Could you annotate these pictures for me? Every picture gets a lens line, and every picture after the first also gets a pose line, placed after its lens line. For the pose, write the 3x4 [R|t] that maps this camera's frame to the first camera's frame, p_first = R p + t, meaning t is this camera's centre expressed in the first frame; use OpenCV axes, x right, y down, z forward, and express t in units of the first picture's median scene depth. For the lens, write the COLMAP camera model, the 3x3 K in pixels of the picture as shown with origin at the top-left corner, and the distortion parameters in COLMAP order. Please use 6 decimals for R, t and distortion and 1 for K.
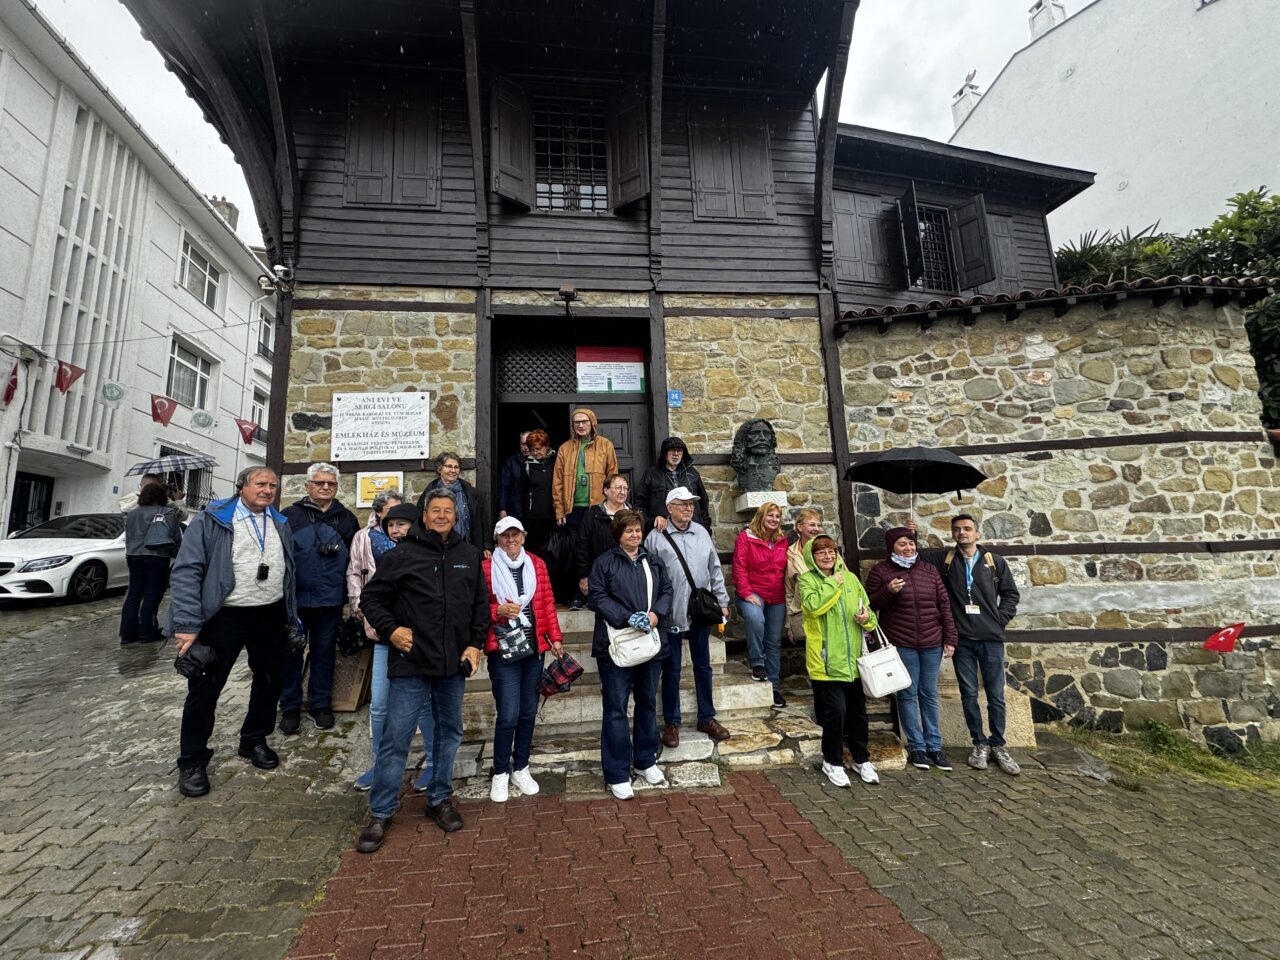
lens RADIAL K [[511.0, 0, 637.4], [0, 511.0, 479.6], [0, 0, 1]] dist [0.007254, -0.000309]
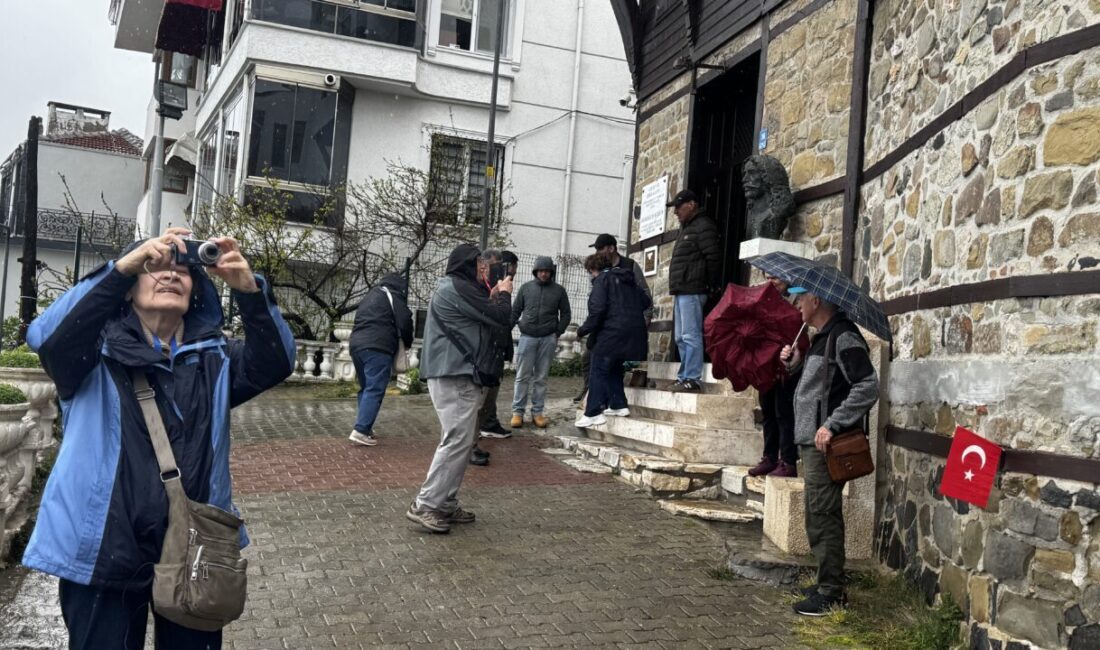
lens RADIAL K [[1079.0, 0, 547.4], [0, 1079.0, 327.4], [0, 0, 1]] dist [0.019867, 0.000000]
pose [[0.119186, 0.007679, -0.992842, 2.025687], [0.065812, 0.997710, 0.015617, 0.120505], [0.990688, -0.067202, 0.118407, 0.422367]]
